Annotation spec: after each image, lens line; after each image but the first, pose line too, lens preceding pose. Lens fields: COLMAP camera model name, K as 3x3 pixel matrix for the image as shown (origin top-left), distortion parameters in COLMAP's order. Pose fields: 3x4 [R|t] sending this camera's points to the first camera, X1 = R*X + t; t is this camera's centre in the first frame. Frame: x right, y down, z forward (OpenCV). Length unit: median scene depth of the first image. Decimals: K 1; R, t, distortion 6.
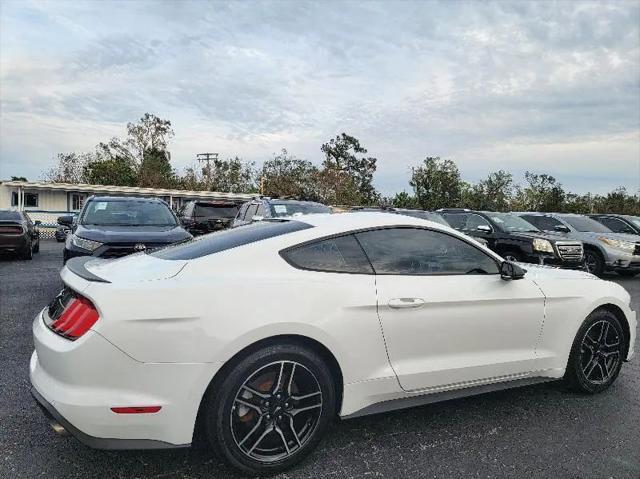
lens RADIAL K [[450.0, 0, 321.3], [0, 450.0, 256.3], [0, 0, 1]] dist [0.074961, -0.060489]
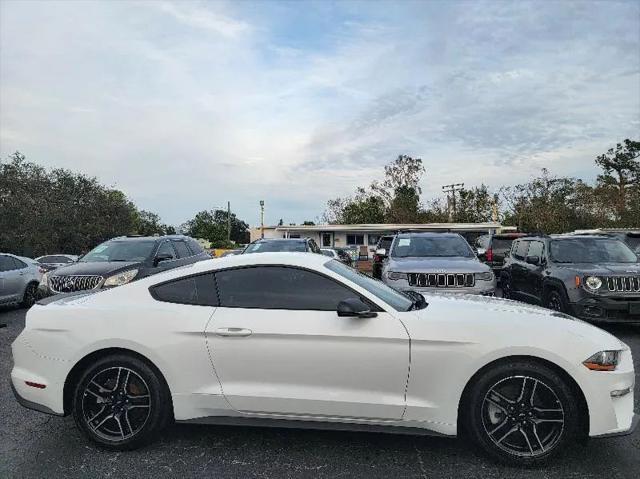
lens RADIAL K [[457.8, 0, 329.2], [0, 457.8, 242.7], [0, 0, 1]] dist [0.076474, -0.066179]
pose [[0.824094, -0.041552, -0.564927, 0.073899], [-0.011905, 0.995815, -0.090612, -0.001513], [0.566328, 0.081398, 0.820150, 0.009761]]
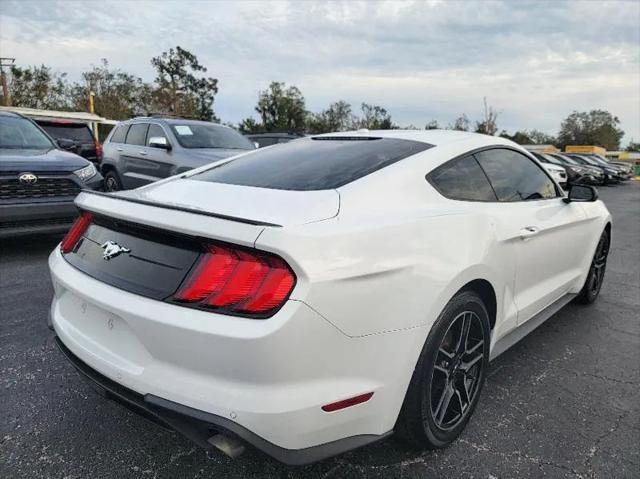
lens RADIAL K [[457.8, 0, 329.2], [0, 457.8, 242.7], [0, 0, 1]] dist [0.076474, -0.066179]
pose [[0.927308, -0.068699, 0.367941, -0.035756], [0.024028, 0.991911, 0.124644, -0.000084], [-0.373527, -0.106742, 0.921457, 0.019730]]
